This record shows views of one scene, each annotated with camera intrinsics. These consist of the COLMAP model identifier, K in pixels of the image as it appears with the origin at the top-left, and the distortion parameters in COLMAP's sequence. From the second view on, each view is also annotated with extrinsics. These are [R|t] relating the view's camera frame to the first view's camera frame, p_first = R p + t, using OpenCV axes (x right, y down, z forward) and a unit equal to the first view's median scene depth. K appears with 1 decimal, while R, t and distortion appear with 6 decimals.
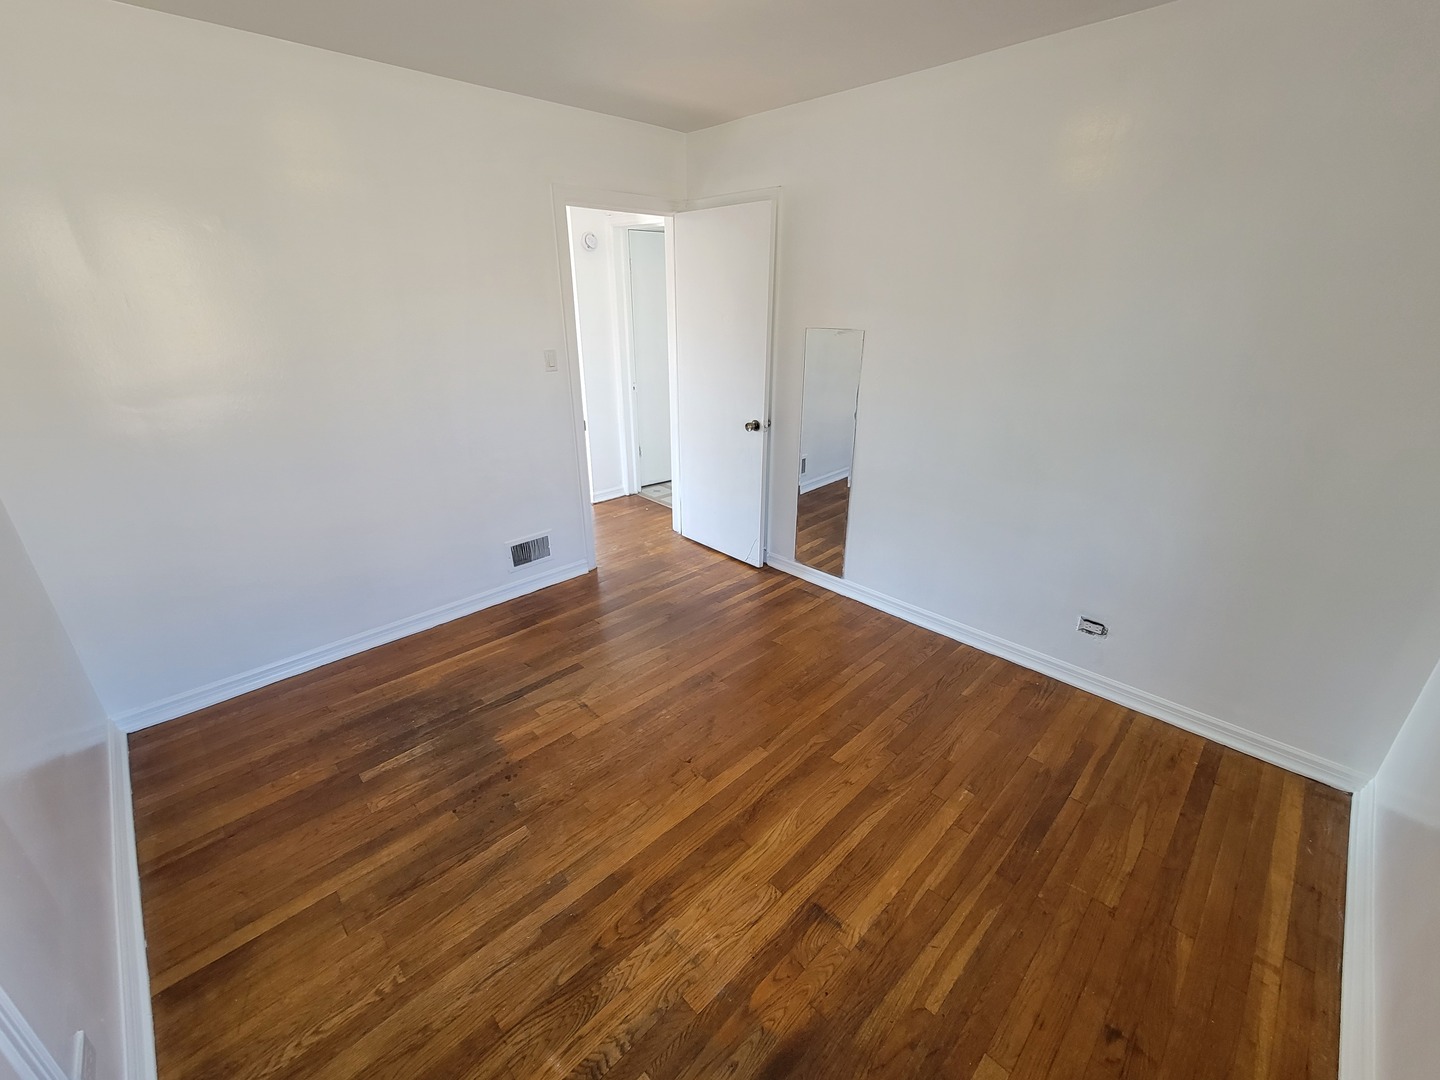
lens RADIAL K [[595.3, 0, 716.0], [0, 595.3, 541.6], [0, 0, 1]] dist [-0.000136, -0.000034]
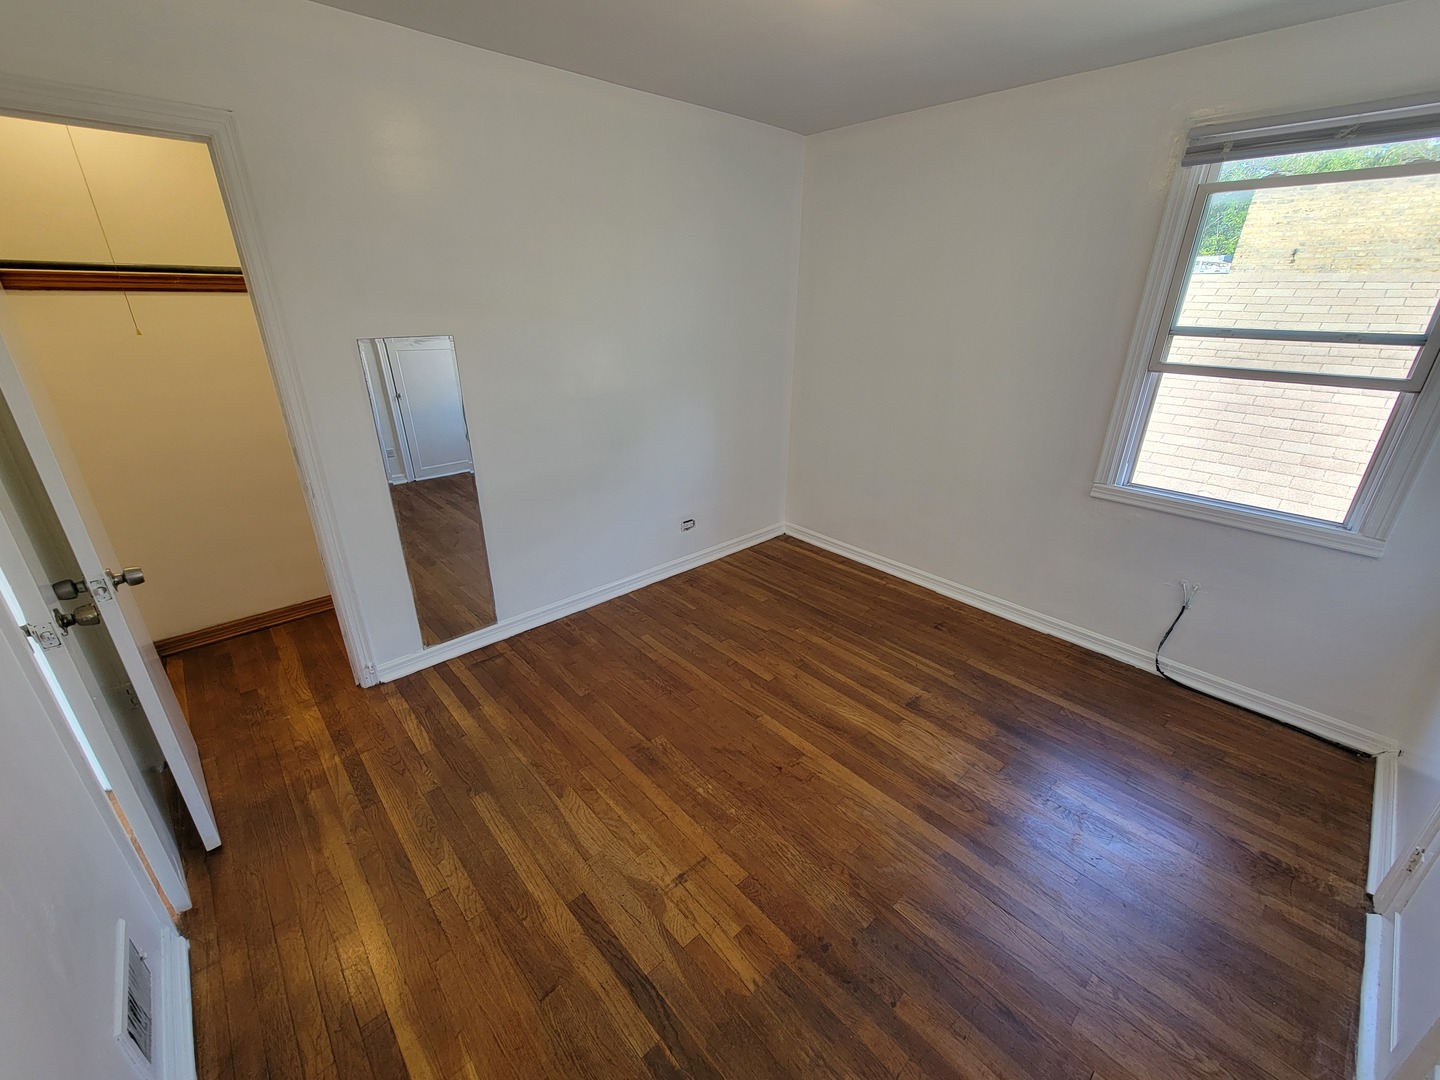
lens RADIAL K [[593.6, 0, 721.3], [0, 593.6, 539.0], [0, 0, 1]] dist [0.000038, -0.000105]
pose [[0.029680, -0.381090, 0.924061, -0.902103], [0.375997, 0.860826, 0.342935, -0.369435], [-0.926145, 0.337266, 0.168838, 0.880686]]
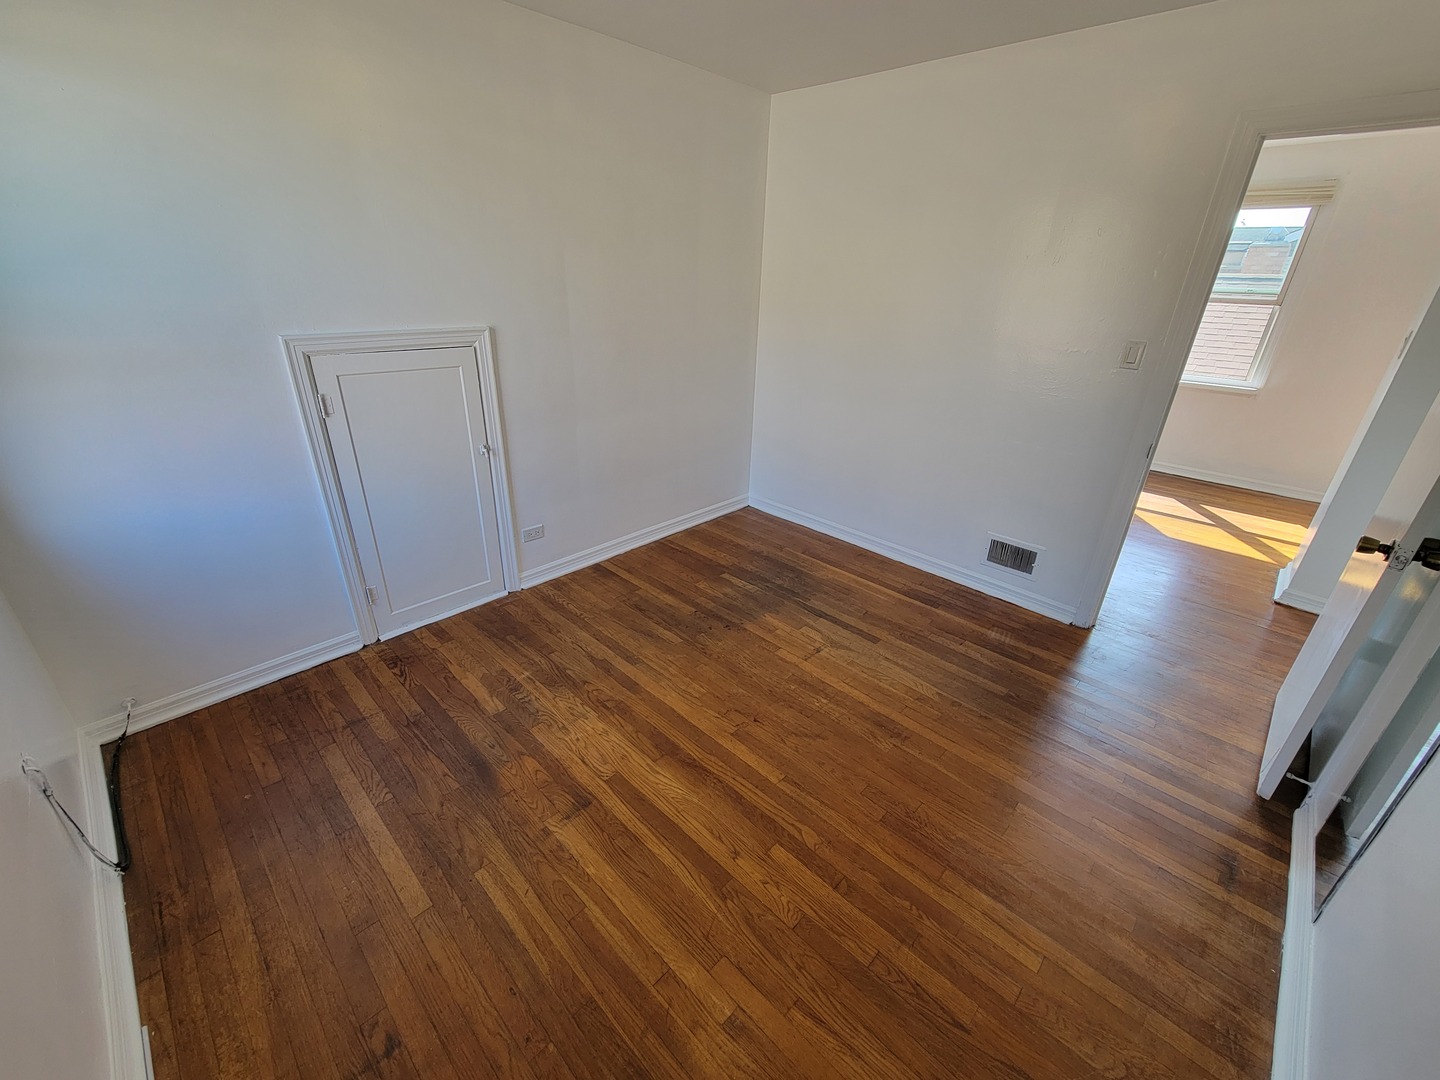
lens RADIAL K [[591.5, 0, 715.4], [0, 591.5, 541.0], [0, 0, 1]] dist [-0.000333, 0.000441]
pose [[0.023919, 0.422523, -0.906037, 0.825204], [-0.410706, 0.830437, 0.376425, -0.268584], [0.911454, 0.363111, 0.193396, 0.695224]]
